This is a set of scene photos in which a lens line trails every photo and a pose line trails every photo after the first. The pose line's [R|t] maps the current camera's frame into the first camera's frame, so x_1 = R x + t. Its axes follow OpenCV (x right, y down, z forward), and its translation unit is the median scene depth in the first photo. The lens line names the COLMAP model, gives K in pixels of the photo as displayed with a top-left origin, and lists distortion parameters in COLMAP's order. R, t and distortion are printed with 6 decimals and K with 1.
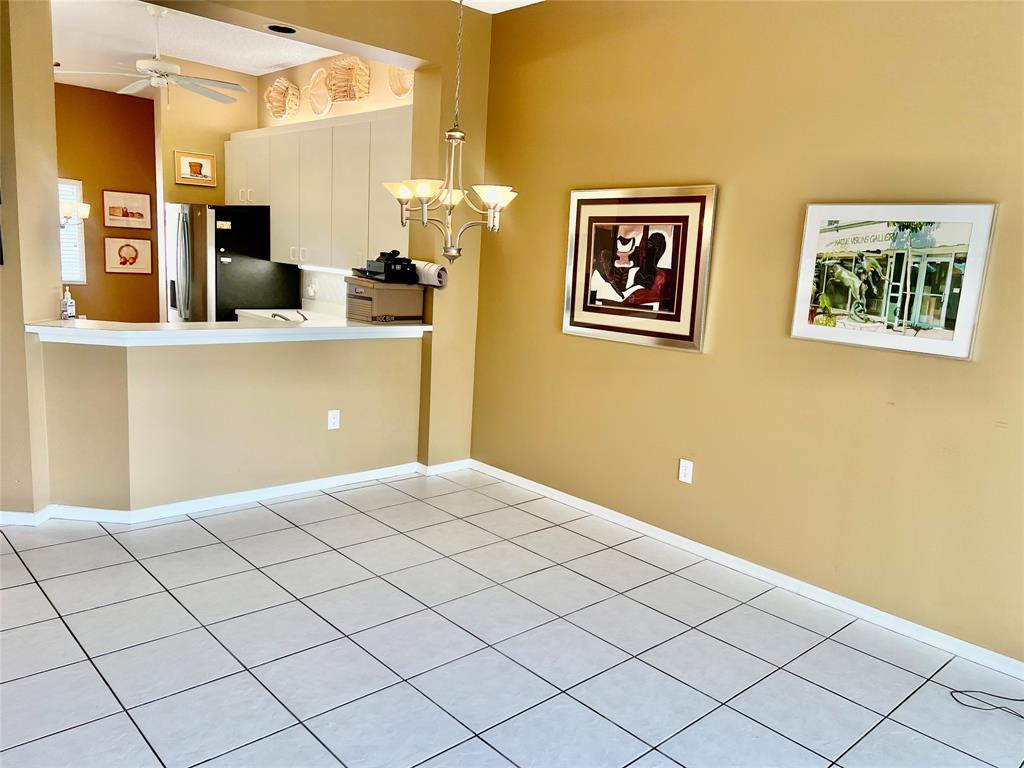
lens RADIAL K [[768.1, 0, 520.7], [0, 768.1, 386.0], [0, 0, 1]] dist [0.036414, -0.036191]
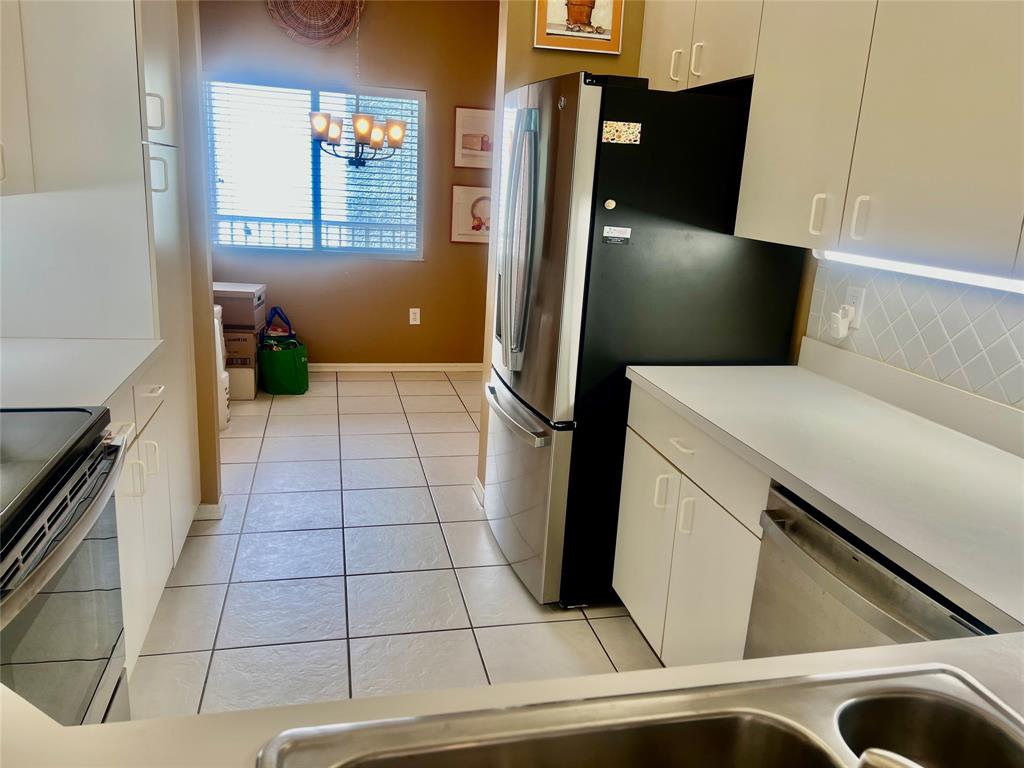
lens RADIAL K [[768.1, 0, 516.5], [0, 768.1, 386.8], [0, 0, 1]] dist [0.036414, -0.036191]
pose [[0.867881, 0.118167, -0.482514, -0.362692], [-0.091837, 0.992720, 0.077932, -0.173982], [0.488210, -0.023323, 0.872415, 0.997983]]
